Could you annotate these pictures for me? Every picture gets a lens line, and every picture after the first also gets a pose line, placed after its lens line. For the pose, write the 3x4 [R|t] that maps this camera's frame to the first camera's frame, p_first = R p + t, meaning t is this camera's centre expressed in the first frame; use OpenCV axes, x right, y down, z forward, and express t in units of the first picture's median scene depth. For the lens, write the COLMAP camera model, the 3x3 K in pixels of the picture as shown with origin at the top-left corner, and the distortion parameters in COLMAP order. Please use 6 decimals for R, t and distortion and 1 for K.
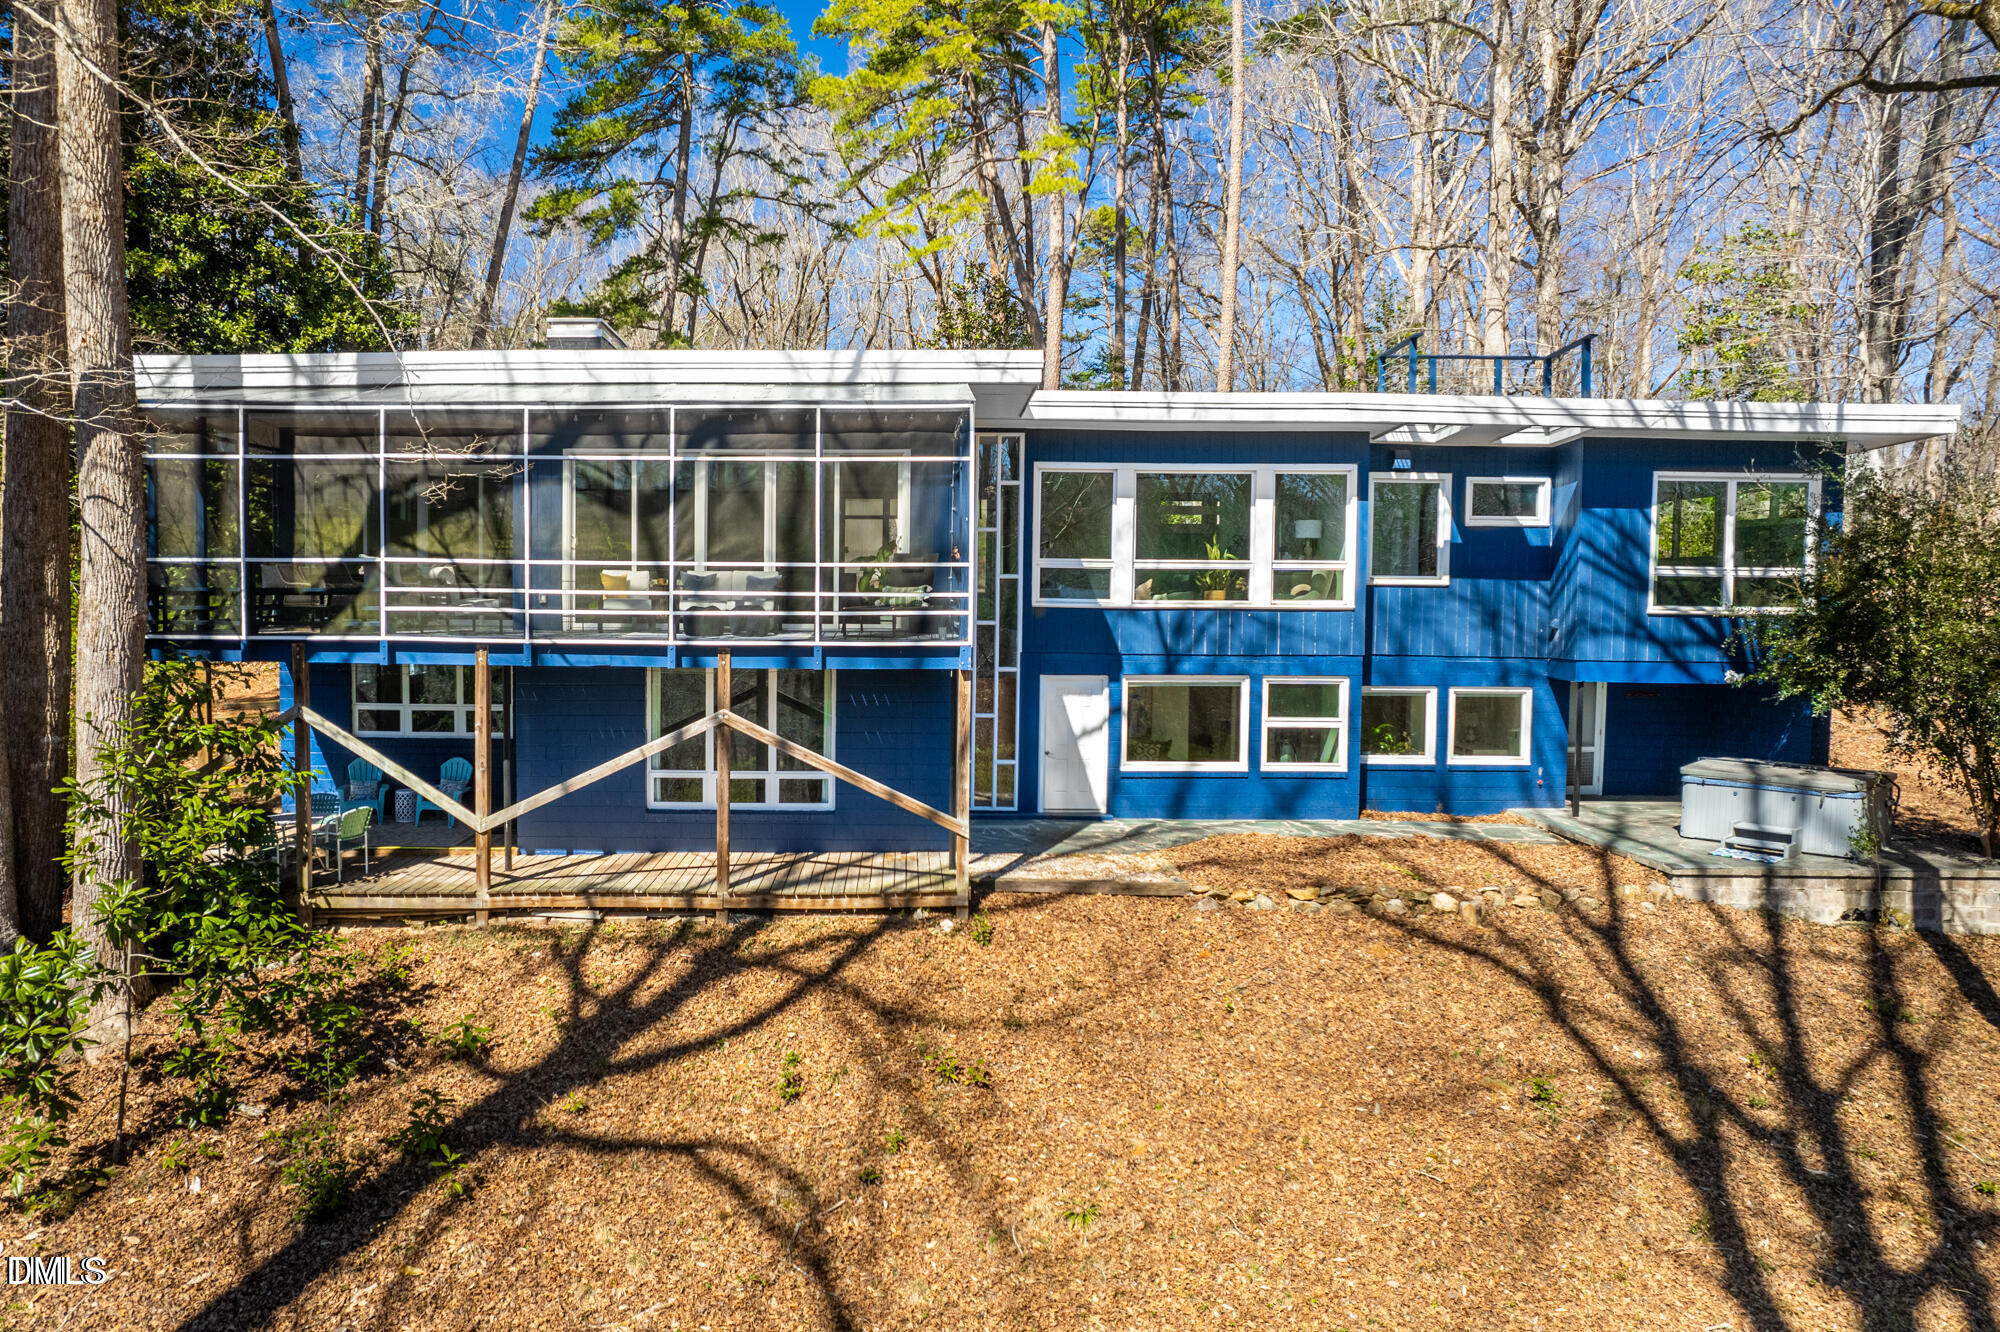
lens RADIAL K [[1230.7, 0, 1000.0], [0, 1230.7, 666.0], [0, 0, 1]] dist [0.000793, 0.000520]
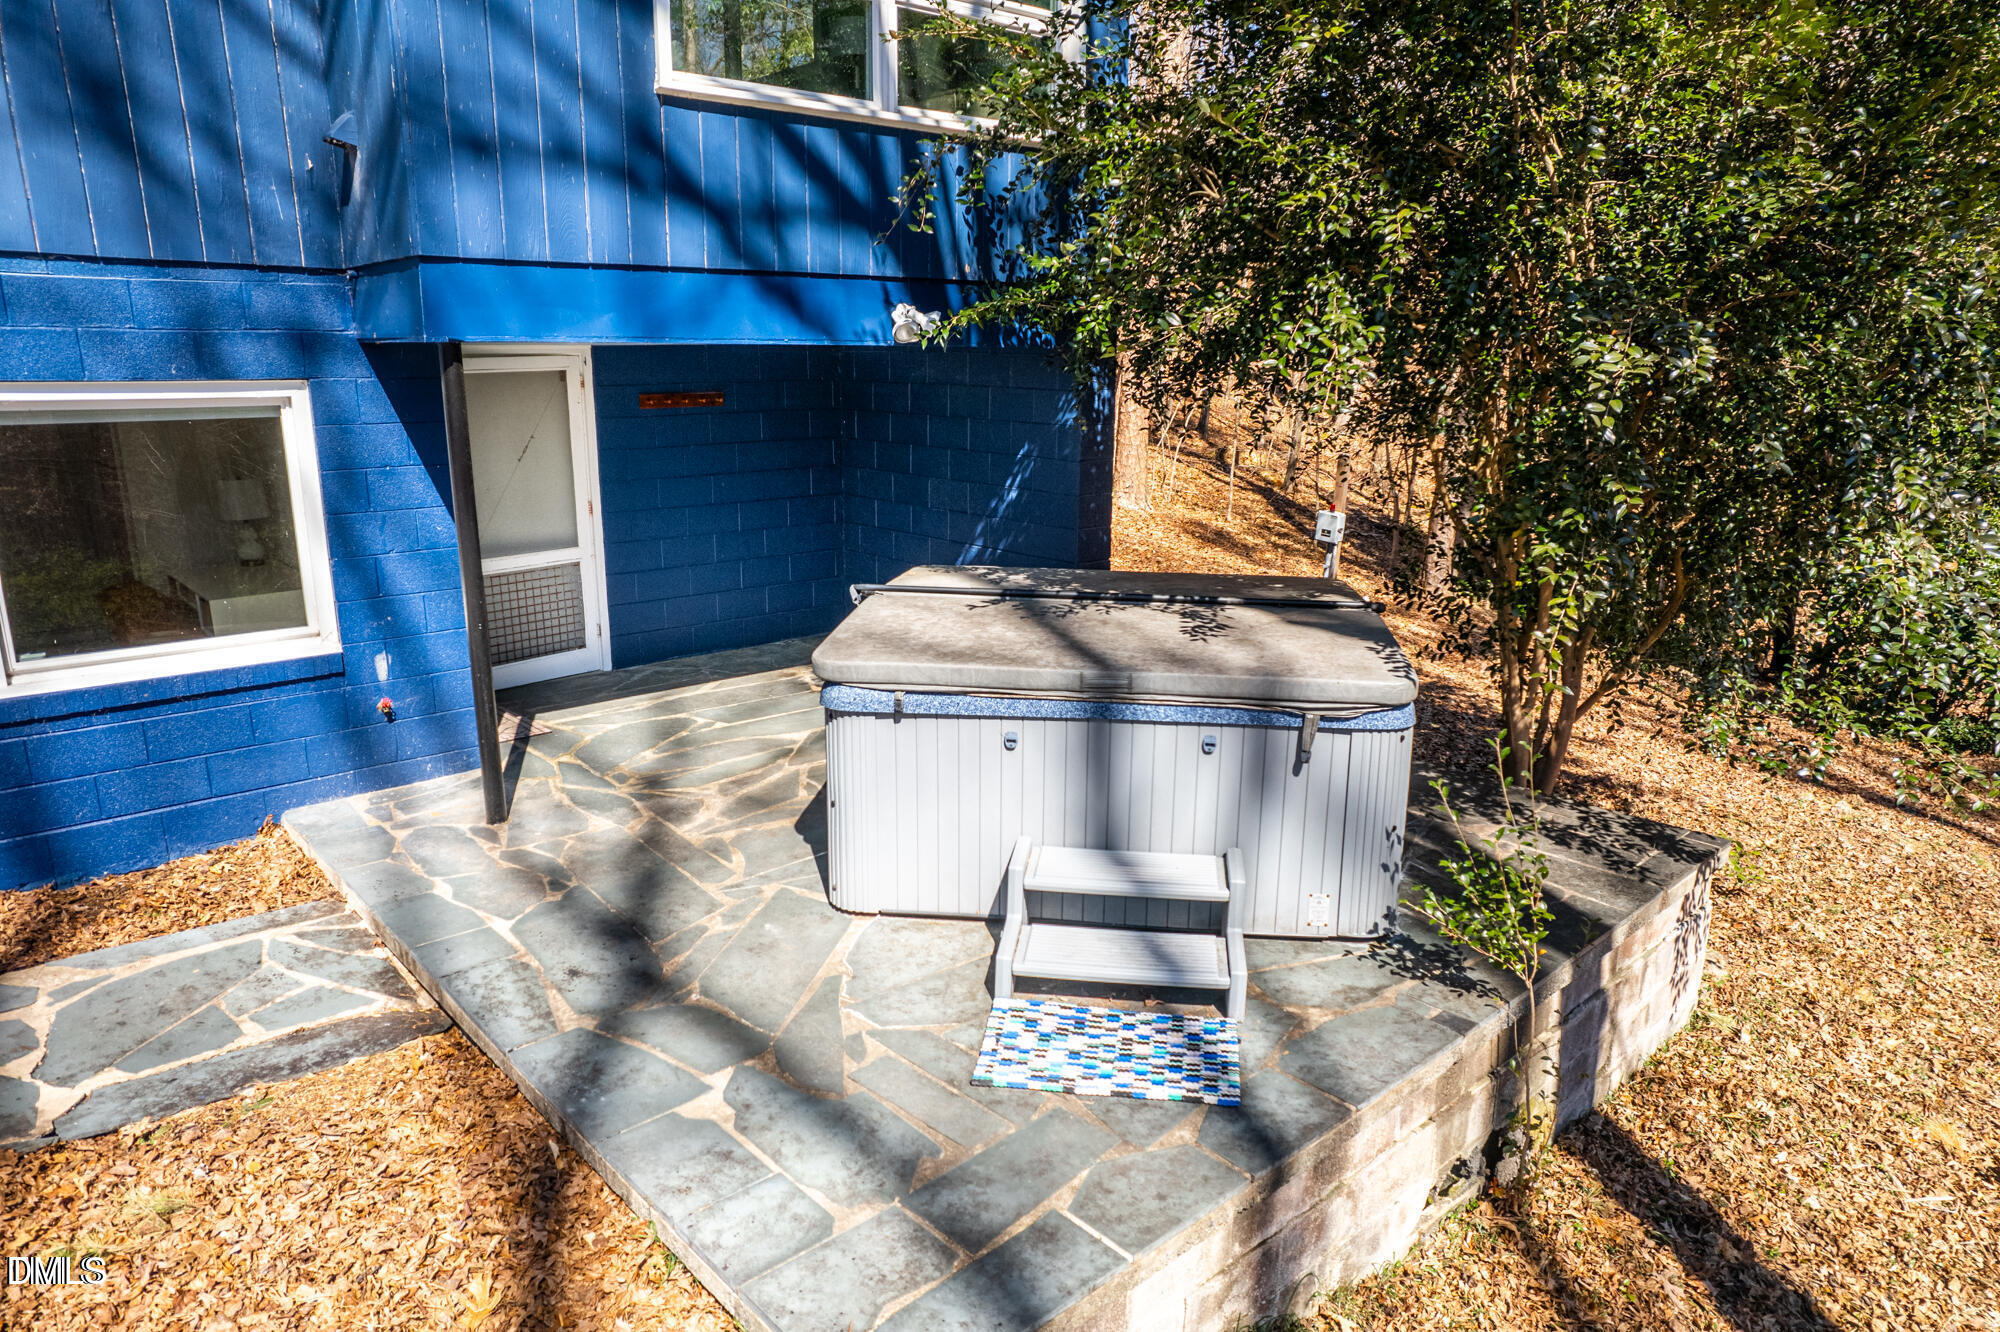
lens RADIAL K [[1256.2, 0, 1000.0], [0, 1256.2, 666.0], [0, 0, 1]] dist [-0.121724, 0.062363]
pose [[0.769073, -0.165292, 0.617418, 0.385827], [0.037872, 0.976070, 0.214134, 0.028794], [-0.638038, -0.141302, 0.756929, 0.711530]]
